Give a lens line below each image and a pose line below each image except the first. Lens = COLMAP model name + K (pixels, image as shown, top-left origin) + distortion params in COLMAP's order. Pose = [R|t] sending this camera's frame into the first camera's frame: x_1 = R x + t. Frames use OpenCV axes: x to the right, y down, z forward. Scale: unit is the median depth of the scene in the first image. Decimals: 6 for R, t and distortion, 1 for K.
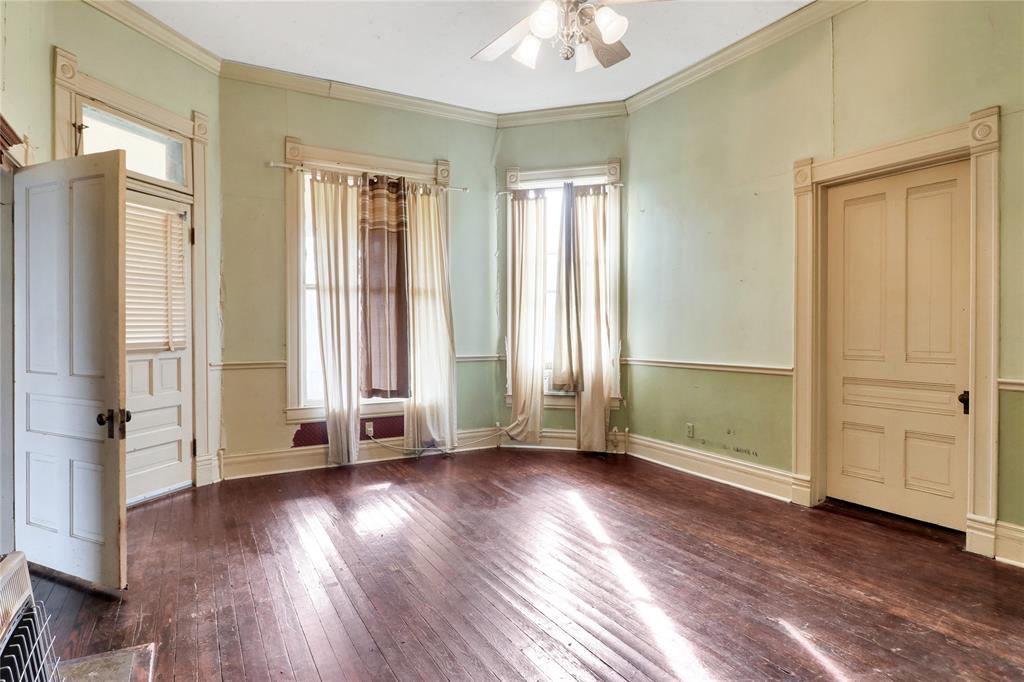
lens RADIAL K [[558.8, 0, 508.6], [0, 558.8, 338.7], [0, 0, 1]] dist [0.002172, -0.009867]
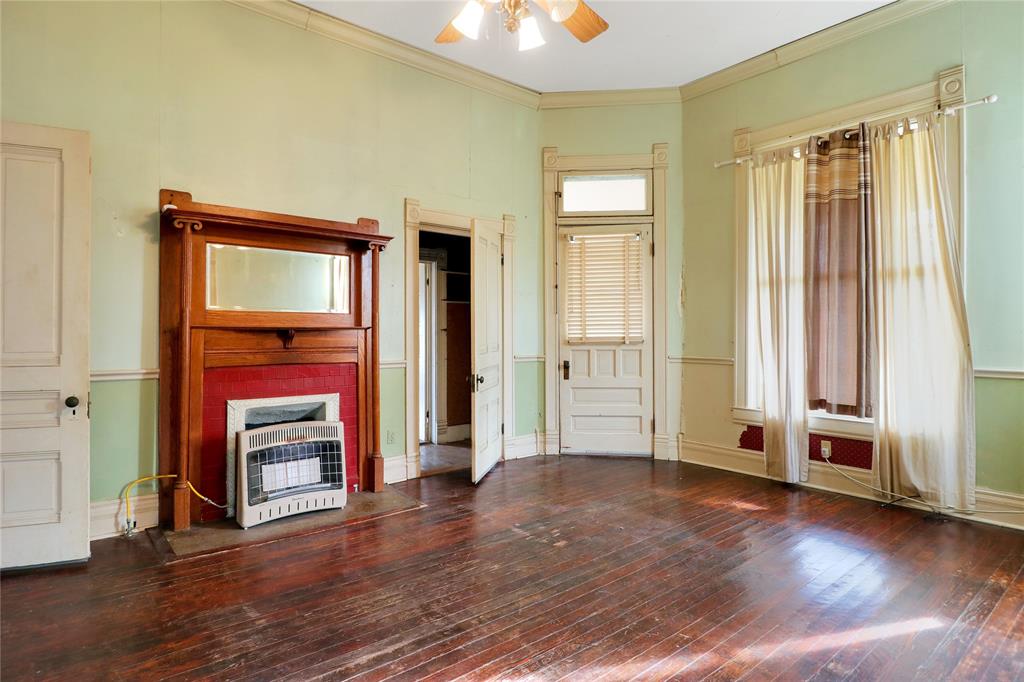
lens RADIAL K [[558.8, 0, 509.2], [0, 558.8, 334.5], [0, 0, 1]] dist [0.002172, -0.009867]
pose [[0.173572, 0.014006, -0.984722, 0.498972], [-0.011238, 0.999862, 0.012240, -0.010170], [0.984757, 0.008942, 0.173705, 0.430792]]
